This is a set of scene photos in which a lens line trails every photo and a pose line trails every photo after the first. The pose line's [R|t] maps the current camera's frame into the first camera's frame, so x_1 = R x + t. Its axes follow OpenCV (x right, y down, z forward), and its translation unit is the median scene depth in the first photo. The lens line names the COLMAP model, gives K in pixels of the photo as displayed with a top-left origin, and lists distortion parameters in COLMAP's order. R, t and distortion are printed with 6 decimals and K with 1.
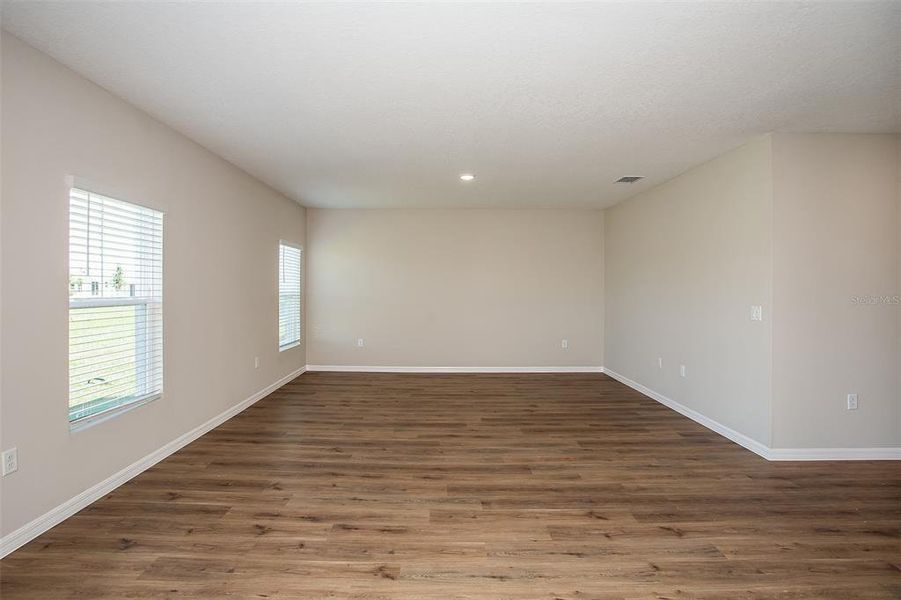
lens RADIAL K [[440.0, 0, 438.4], [0, 440.0, 286.8], [0, 0, 1]] dist [-0.054874, 0.010593]
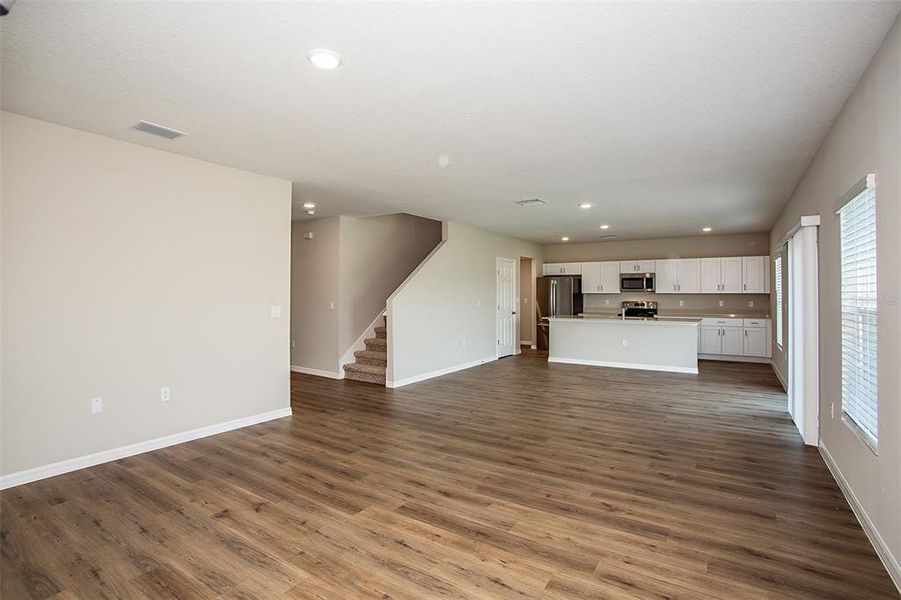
lens RADIAL K [[440.0, 0, 446.7], [0, 440.0, 293.0], [0, 0, 1]] dist [-0.054874, 0.010593]
pose [[-0.836866, -0.003615, 0.547396, -0.459057], [-0.006668, 0.999971, -0.003591, 0.006533], [-0.547368, -0.006655, -0.836866, 2.020435]]
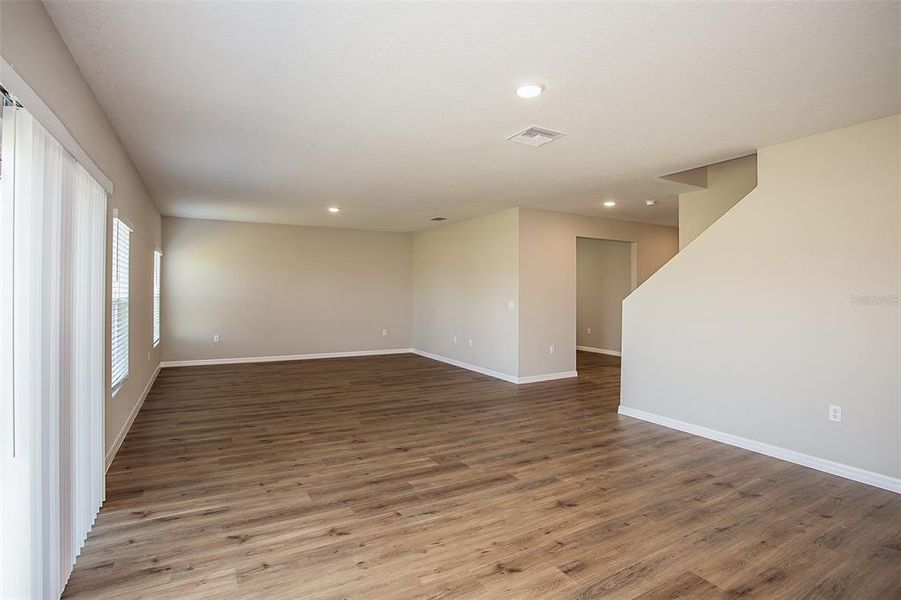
lens RADIAL K [[440.0, 0, 436.9], [0, 440.0, 293.1], [0, 0, 1]] dist [-0.054874, 0.010593]
pose [[0.877762, 0.000770, 0.479097, -0.474188], [-0.005941, 0.999939, 0.009279, -0.007359], [-0.479060, -0.010991, 0.877713, -0.546298]]
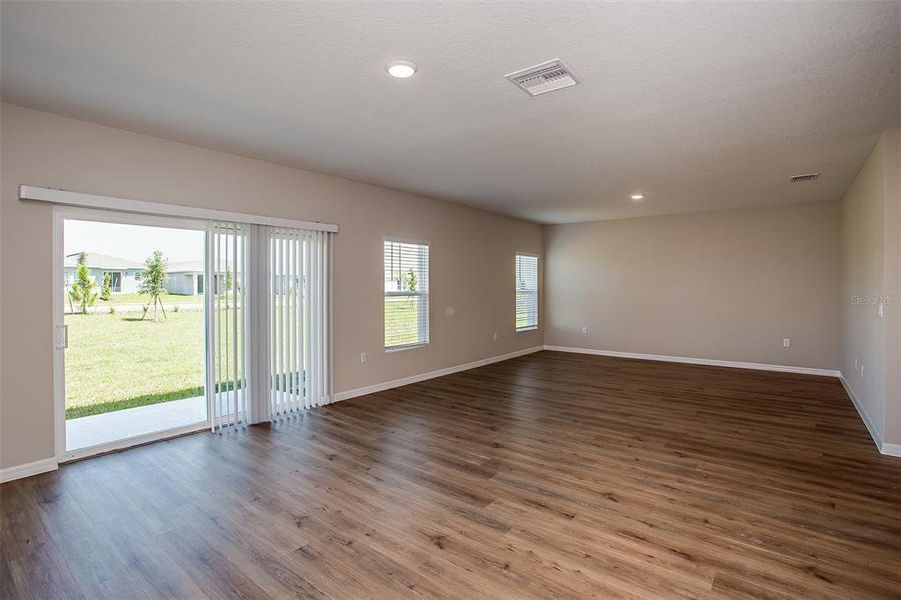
lens RADIAL K [[440.0, 0, 444.6], [0, 440.0, 293.8], [0, 0, 1]] dist [-0.054874, 0.010593]
pose [[0.783969, 0.006641, -0.620765, 0.614510], [0.005718, 0.999823, 0.017918, 0.000348], [0.620774, -0.017597, 0.783792, -0.462733]]
